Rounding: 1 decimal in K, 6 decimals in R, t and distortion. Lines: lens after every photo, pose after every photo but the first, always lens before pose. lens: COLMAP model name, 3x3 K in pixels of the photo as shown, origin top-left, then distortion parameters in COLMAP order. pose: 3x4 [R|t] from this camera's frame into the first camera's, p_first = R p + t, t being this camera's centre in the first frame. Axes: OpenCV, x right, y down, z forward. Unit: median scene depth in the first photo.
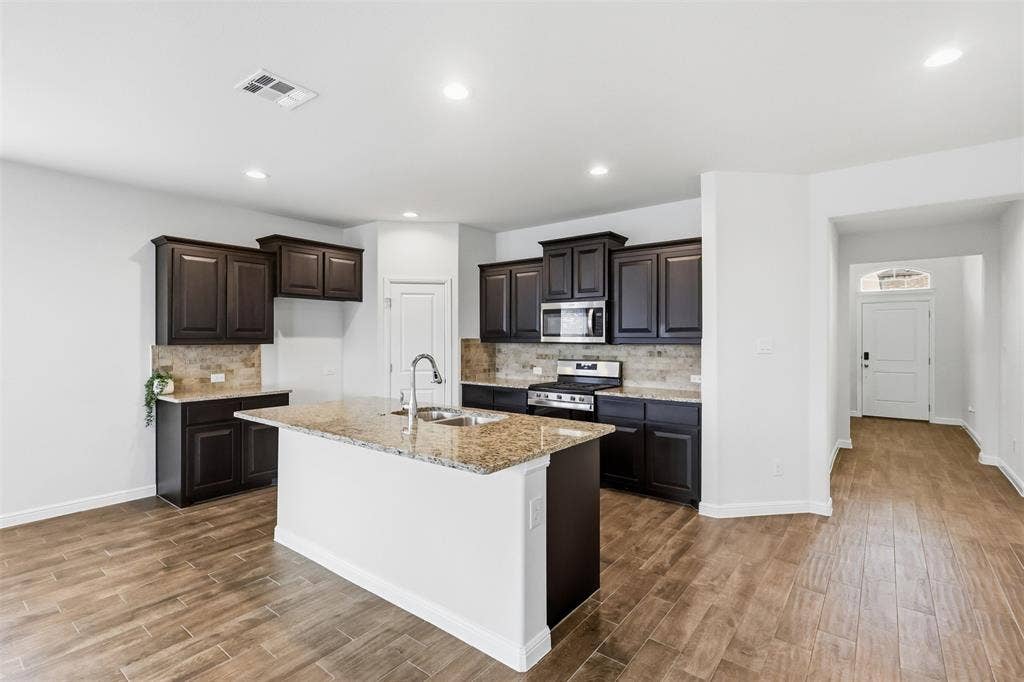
lens RADIAL K [[482.2, 0, 510.7], [0, 482.2, 340.2], [0, 0, 1]] dist [0.003932, 0.000915]
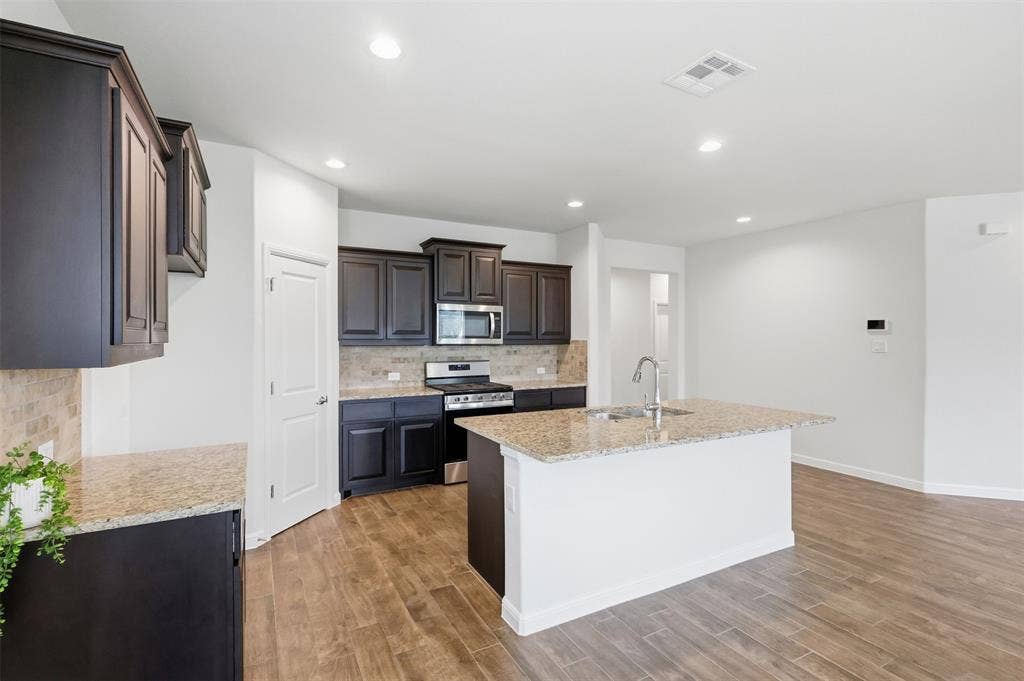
lens RADIAL K [[482.2, 0, 513.8], [0, 482.2, 336.0], [0, 0, 1]] dist [0.003932, 0.000915]
pose [[0.404462, 0.002270, 0.914552, -0.768962], [0.003936, 0.999983, -0.004223, -0.007892], [-0.914546, 0.005308, 0.404446, 0.499977]]
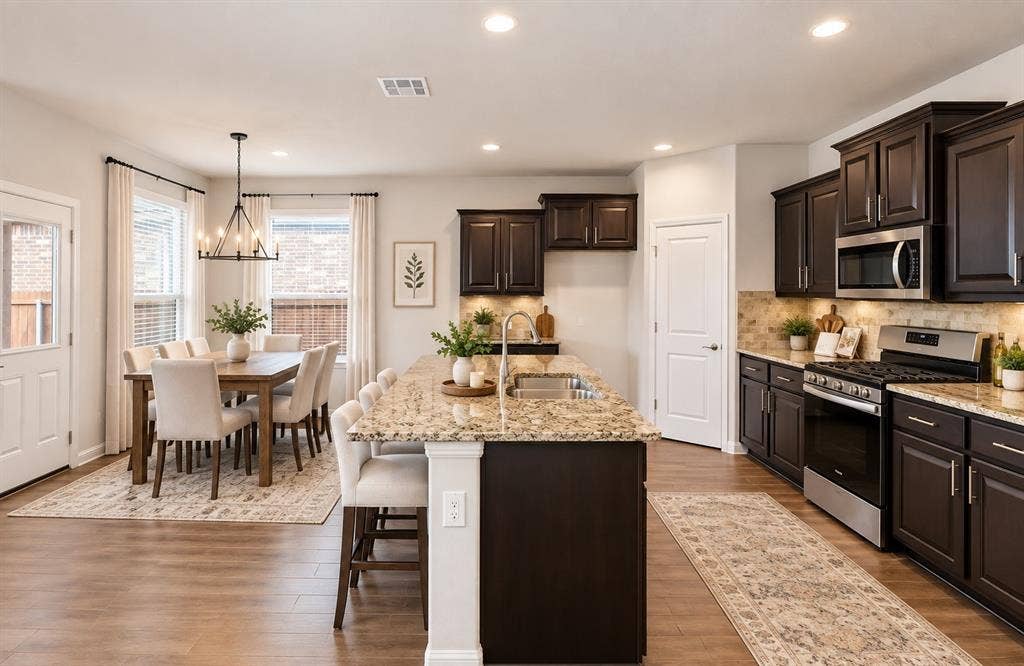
lens RADIAL K [[488.5, 0, 501.4], [0, 488.5, 291.8], [0, 0, 1]] dist [-0.047345, 0.001505]
pose [[0.605081, 0.005728, -0.796143, 0.317215], [-0.005168, 0.999981, 0.003267, -0.004144], [0.796147, 0.002137, 0.605099, 0.257234]]
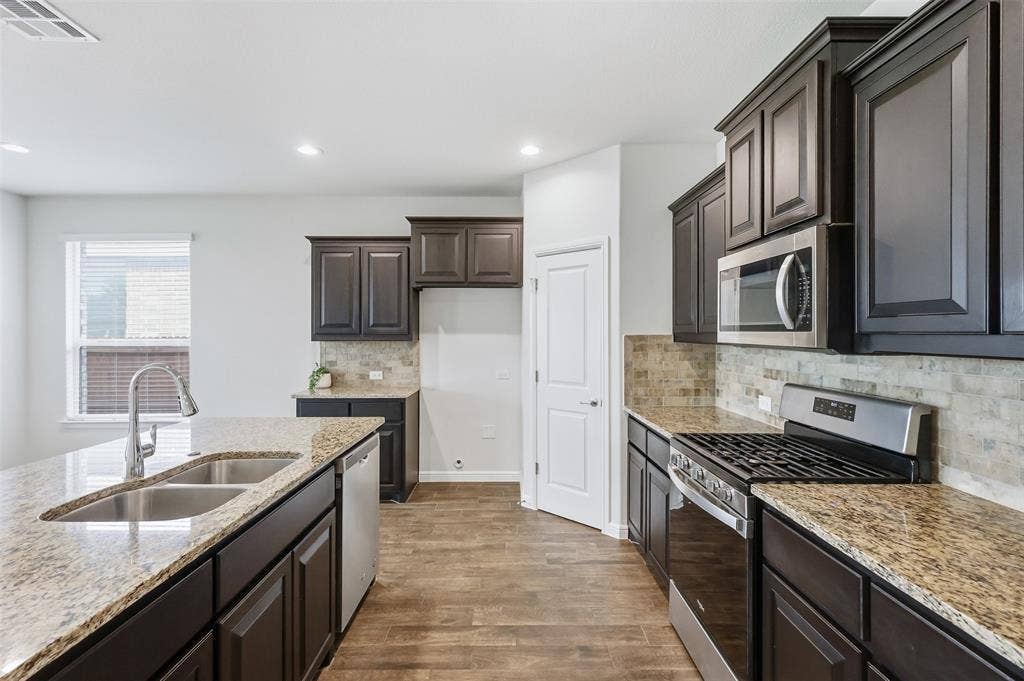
lens RADIAL K [[482.2, 0, 513.6], [0, 482.2, 332.5], [0, 0, 1]] dist [0.003932, 0.000915]
pose [[0.622122, -0.002285, -0.782917, 0.314821], [-0.003676, 0.999976, -0.005839, -0.003190], [0.782912, 0.006511, 0.622098, 0.583558]]
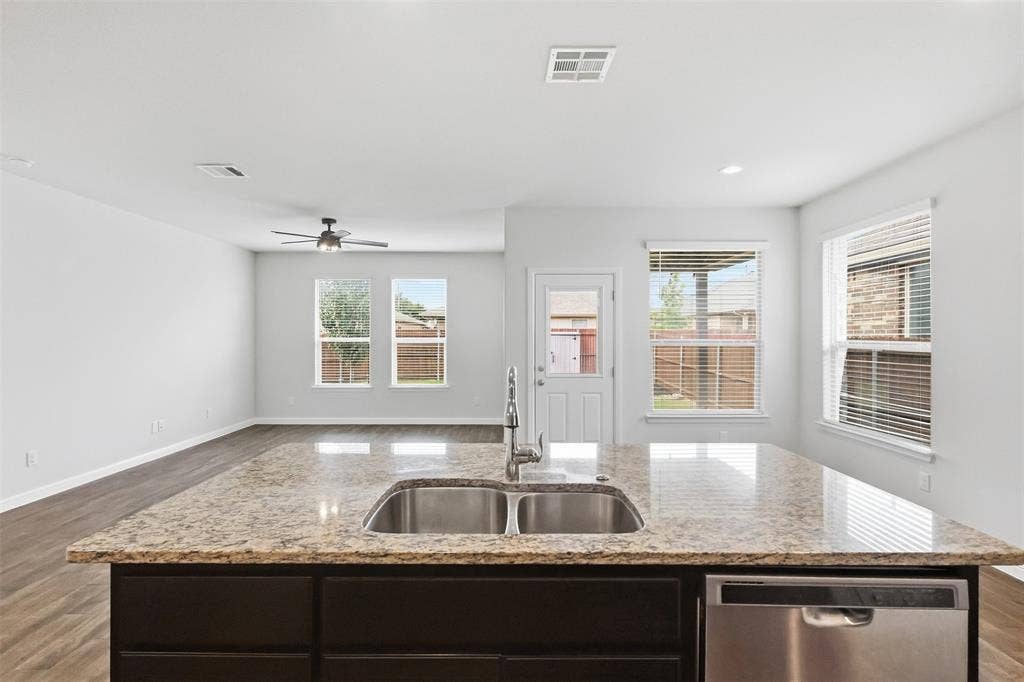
lens RADIAL K [[482.2, 0, 511.1], [0, 482.2, 340.0], [0, 0, 1]] dist [0.003932, 0.000915]
pose [[-0.792760, 0.006688, -0.609498, 0.089267], [-0.003586, 0.999871, 0.015635, -0.005667], [0.609524, 0.014581, -0.792634, 0.855967]]
